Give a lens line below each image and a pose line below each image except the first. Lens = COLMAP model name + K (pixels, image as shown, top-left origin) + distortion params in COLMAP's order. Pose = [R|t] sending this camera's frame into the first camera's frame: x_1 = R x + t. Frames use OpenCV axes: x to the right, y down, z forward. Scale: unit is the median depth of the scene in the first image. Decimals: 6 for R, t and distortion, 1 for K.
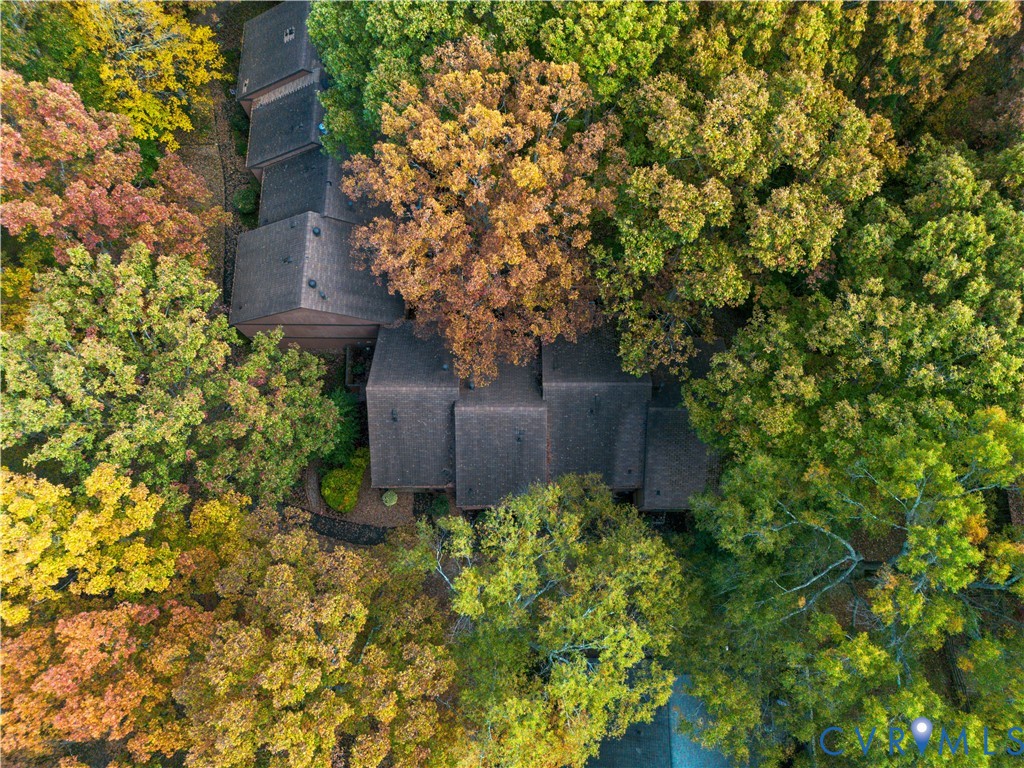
lens RADIAL K [[723.1, 0, 515.0], [0, 723.1, 384.7], [0, 0, 1]] dist [0.020099, -0.011831]
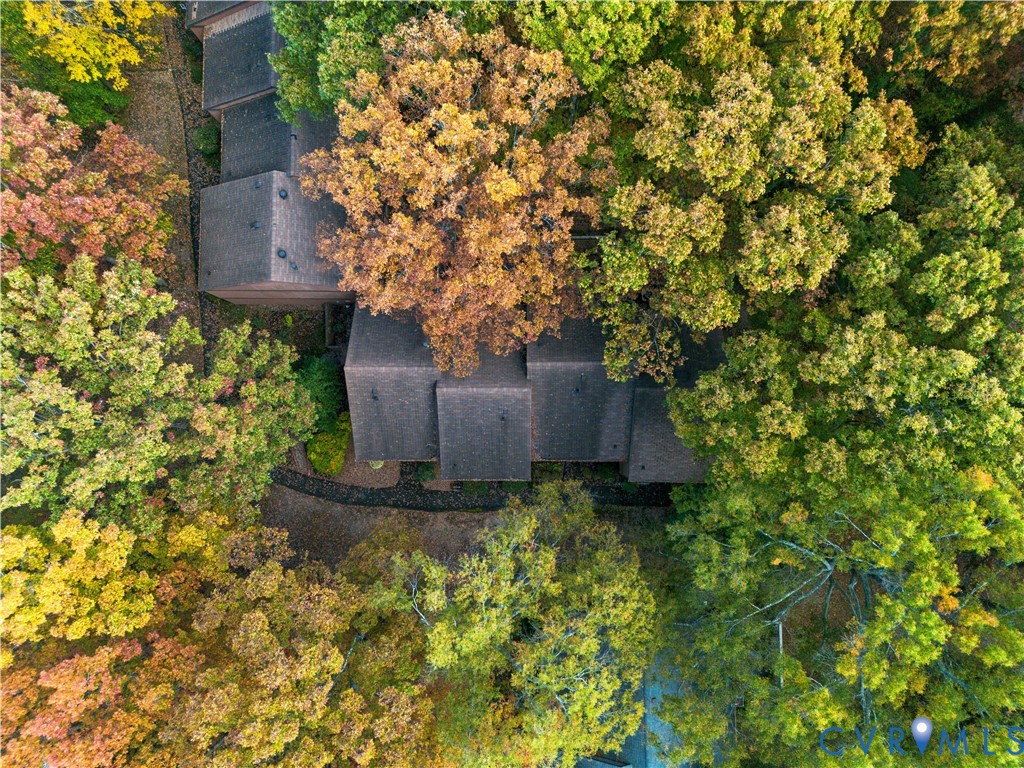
lens RADIAL K [[723.1, 0, 515.8], [0, 723.1, 388.1], [0, 0, 1]] dist [0.020099, -0.011831]
pose [[0.999994, -0.002227, -0.002634, 0.036408], [0.002707, 0.980007, 0.198942, -0.225436], [0.002138, -0.198948, 0.980008, 0.066533]]
